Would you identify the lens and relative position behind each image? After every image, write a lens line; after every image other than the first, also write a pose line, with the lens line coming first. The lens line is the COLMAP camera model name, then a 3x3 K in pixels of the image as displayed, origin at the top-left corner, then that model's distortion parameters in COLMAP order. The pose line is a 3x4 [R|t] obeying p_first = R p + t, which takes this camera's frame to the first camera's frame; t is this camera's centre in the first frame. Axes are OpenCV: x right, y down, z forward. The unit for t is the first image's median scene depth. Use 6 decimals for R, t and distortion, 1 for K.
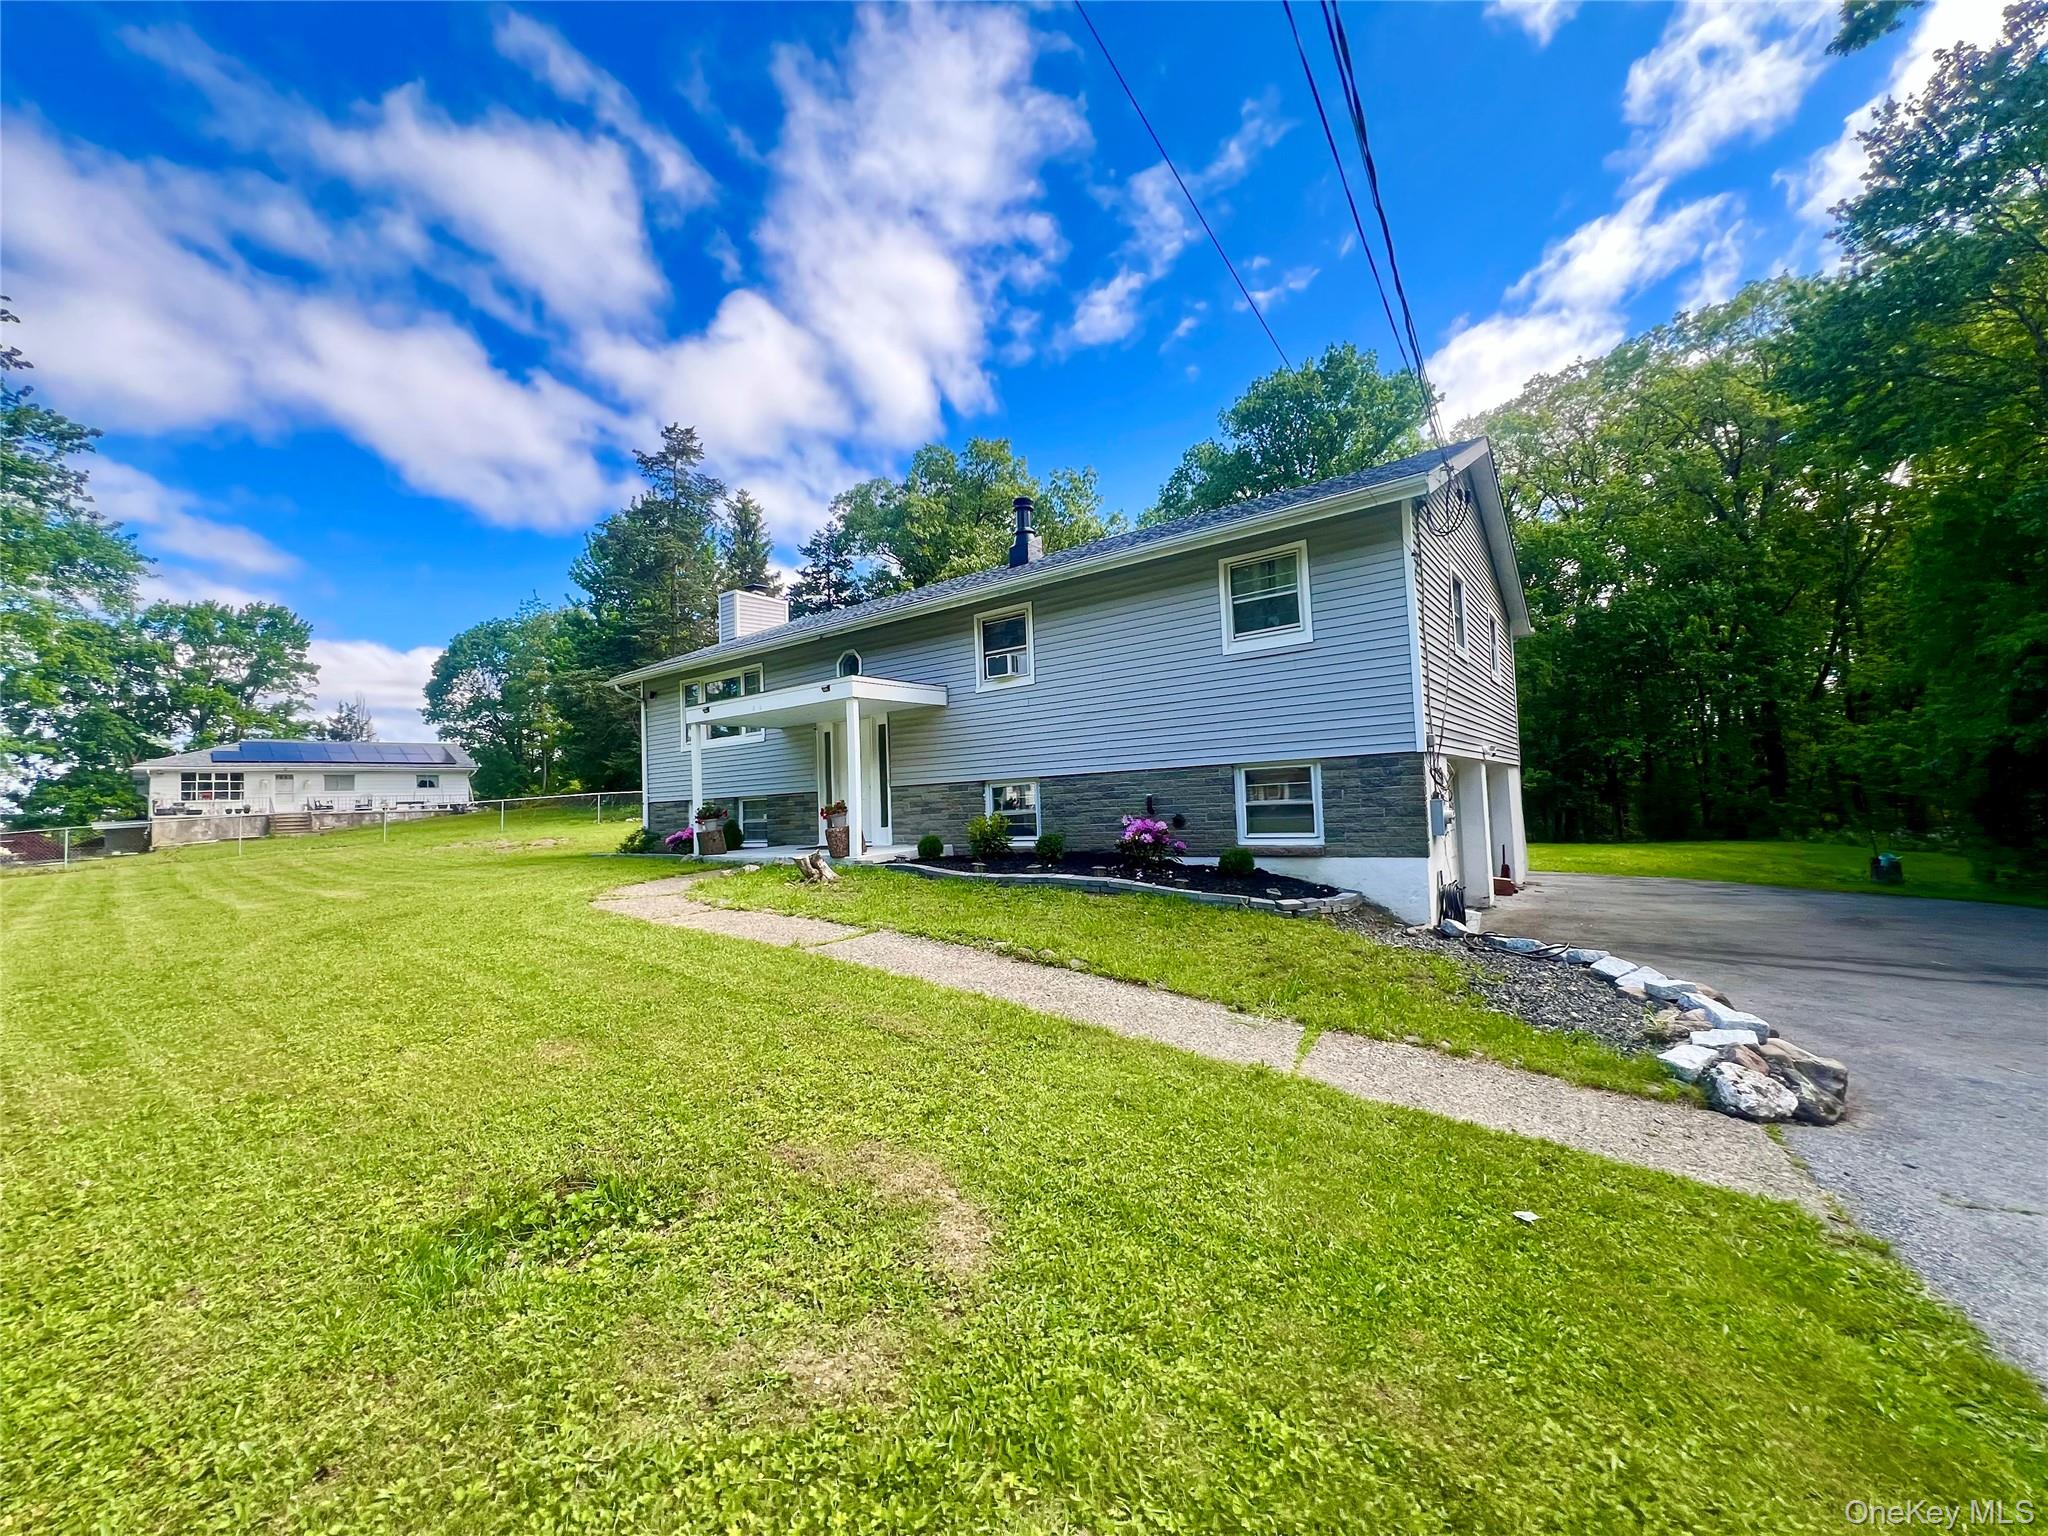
lens RADIAL K [[814.7, 0, 1022.3], [0, 814.7, 762.4], [0, 0, 1]] dist [-0.000233, -0.000156]
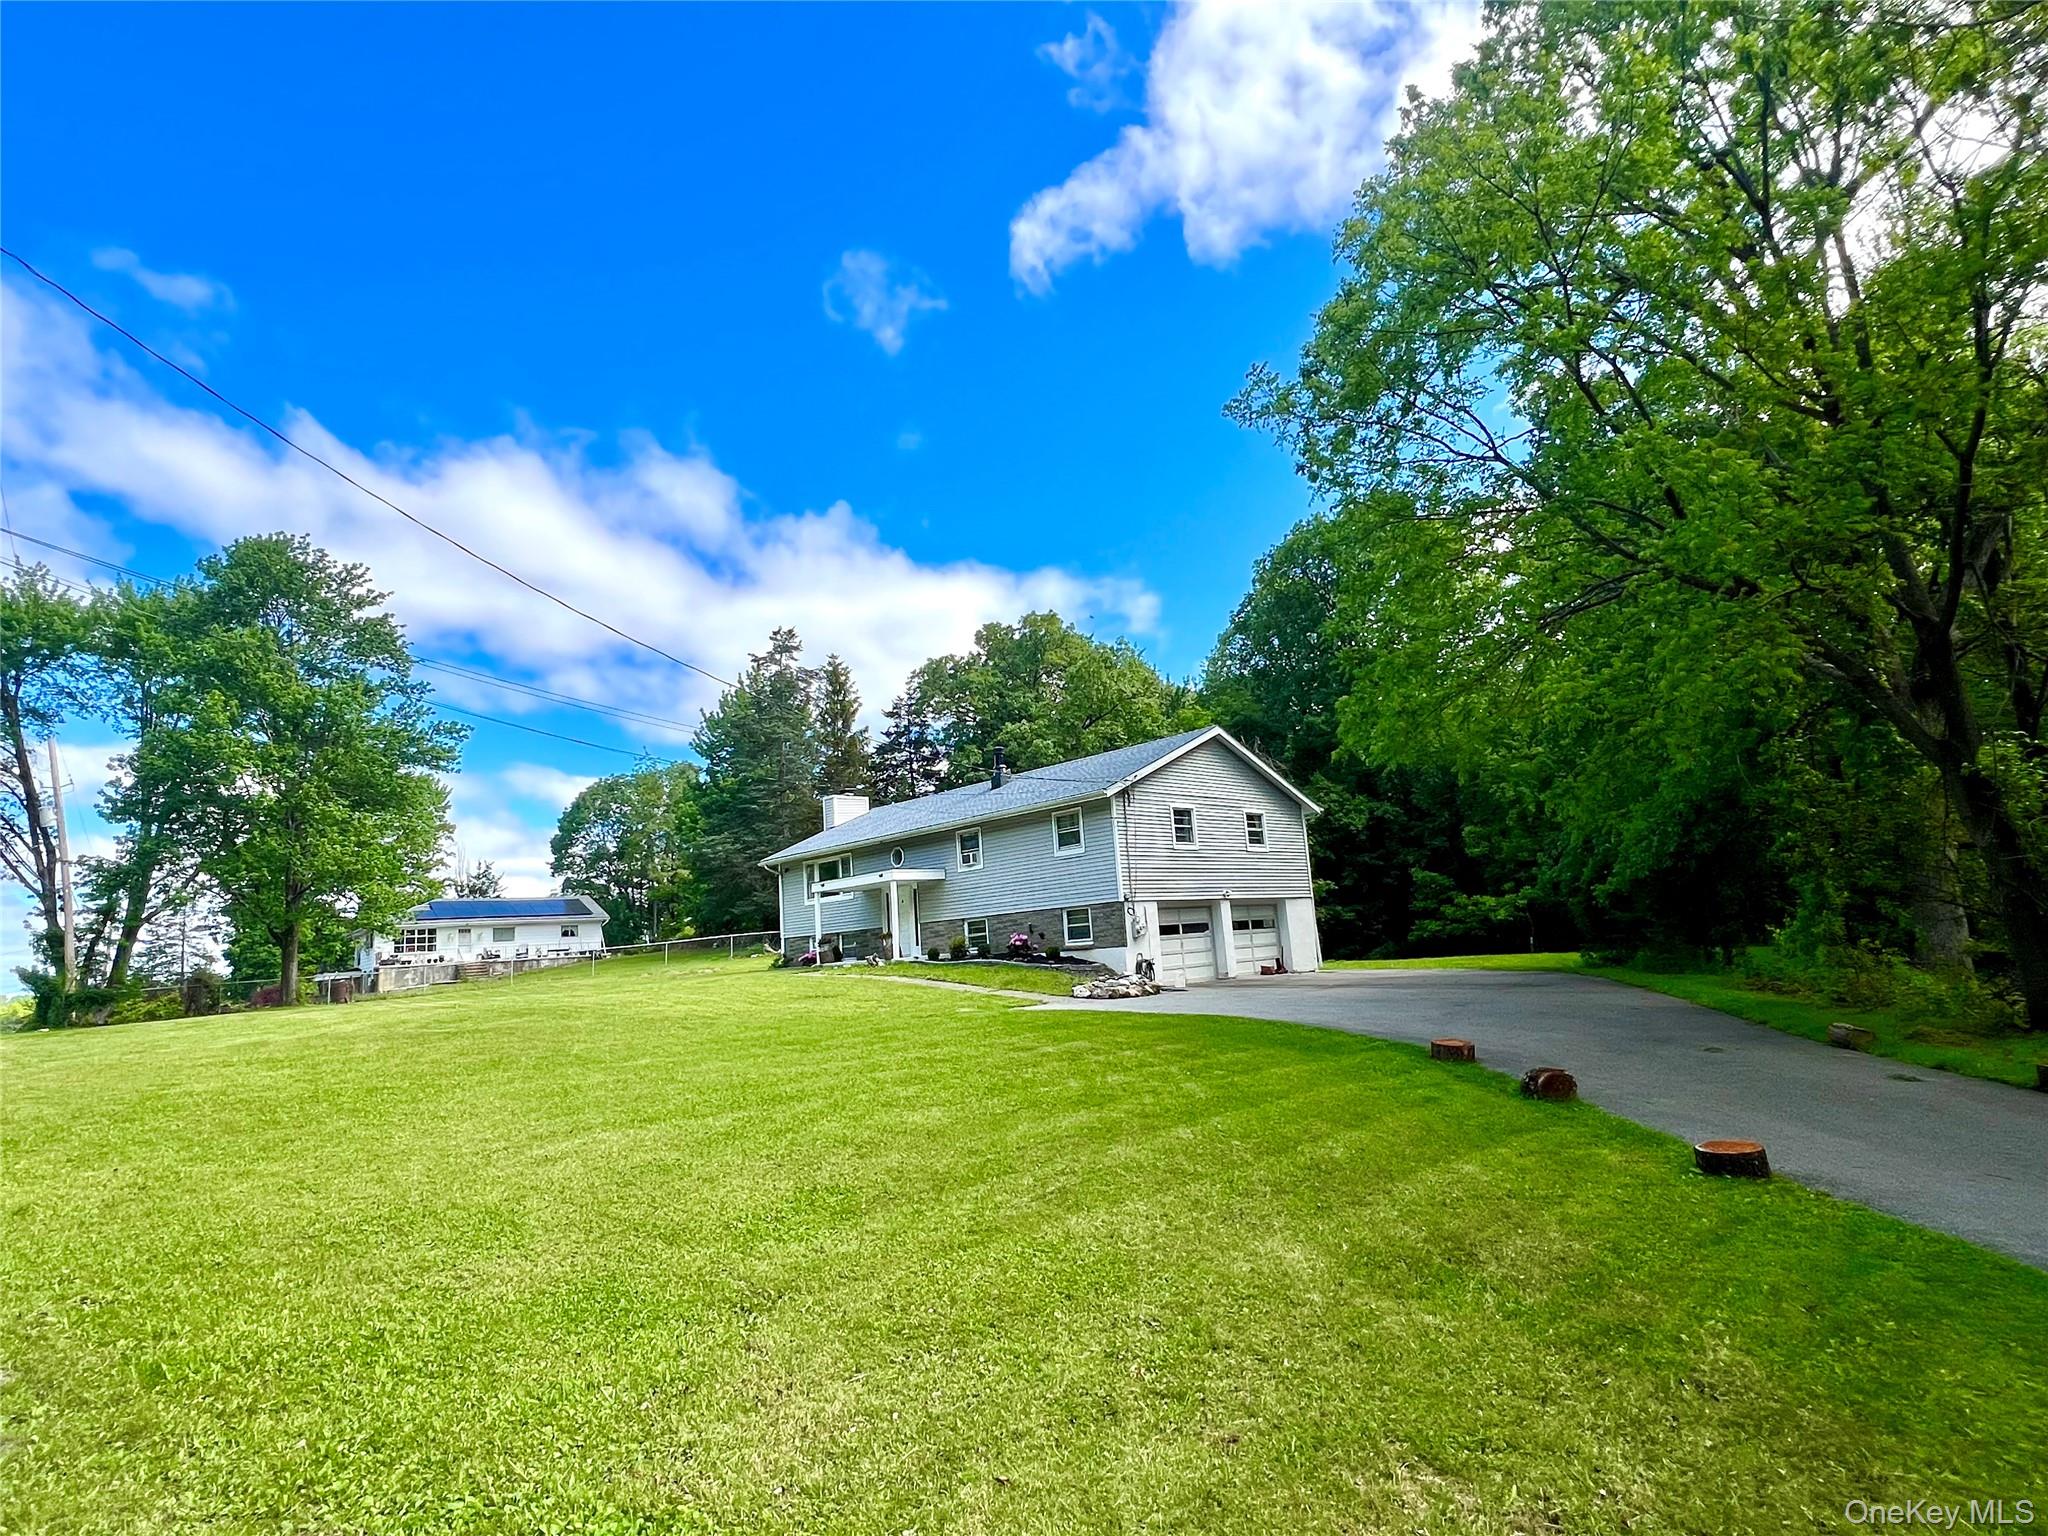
lens RADIAL K [[1068.4, 0, 1025.4], [0, 1068.4, 772.6], [0, 0, 1]] dist [-0.002057, 0.001863]
pose [[0.987217, -0.054110, -0.149919, 0.443655], [0.038013, 0.993399, -0.108232, -0.037361], [0.154785, 0.101149, 0.982756, -1.333074]]
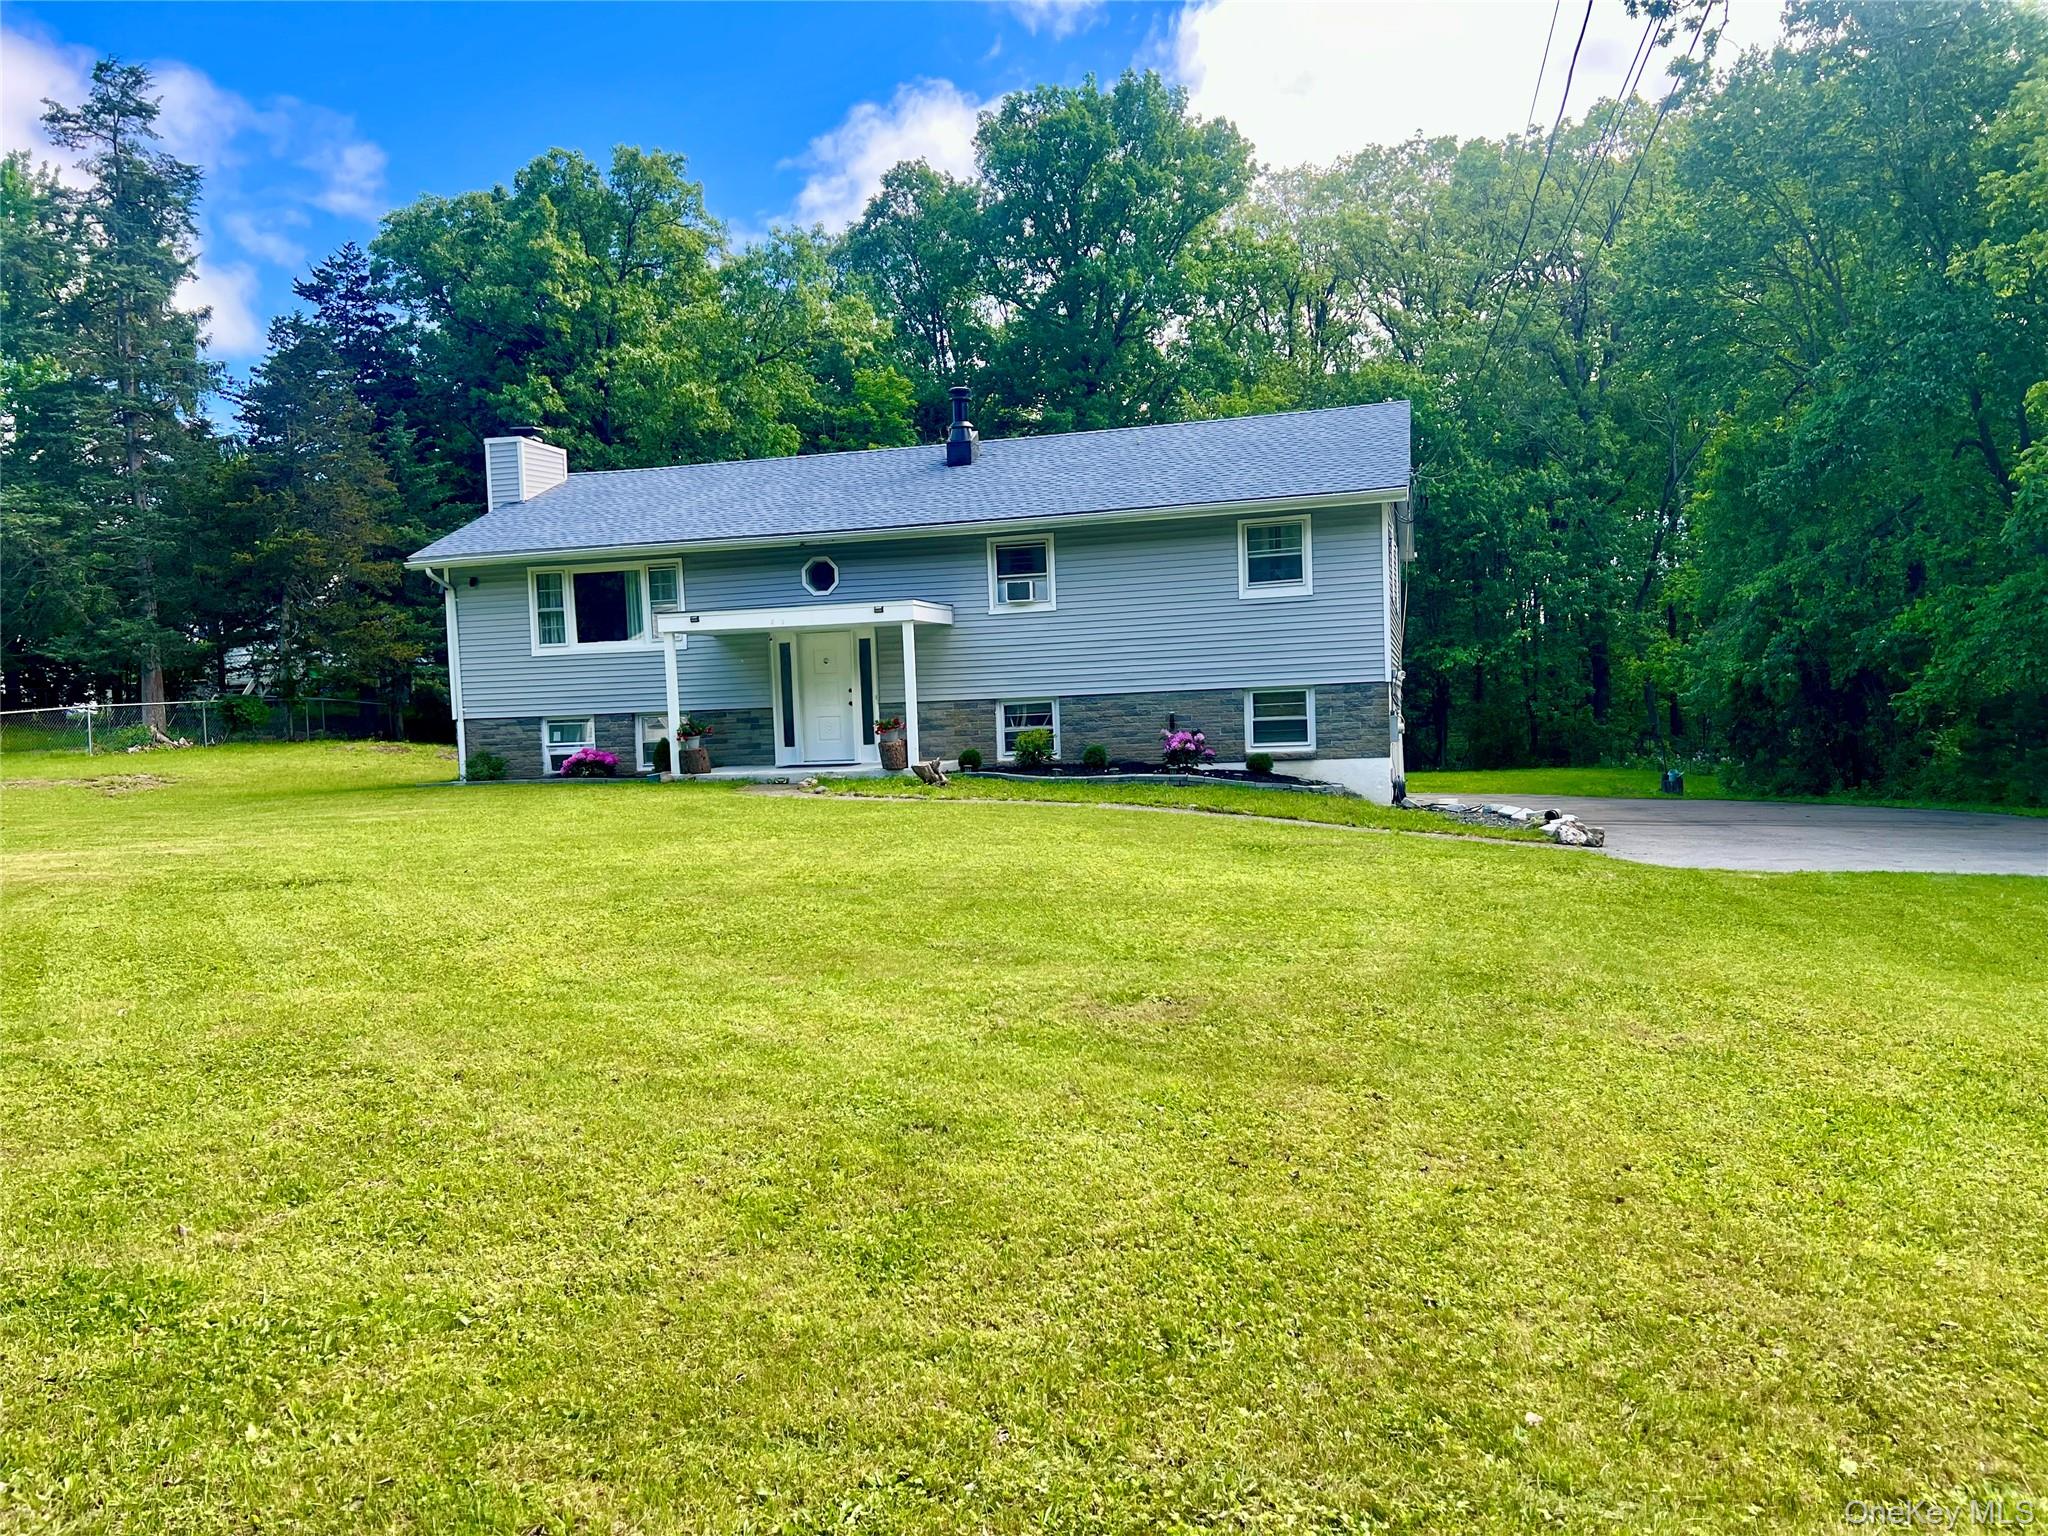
lens RADIAL K [[1533.7, 0, 1014.0], [0, 1533.7, 769.5], [0, 0, 1]] dist [0.047697, -0.033902]
pose [[0.928304, -0.009970, 0.371689, -0.685663], [-0.018735, 0.997116, 0.073538, -0.028788], [-0.371350, -0.075229, 0.925440, -0.764387]]
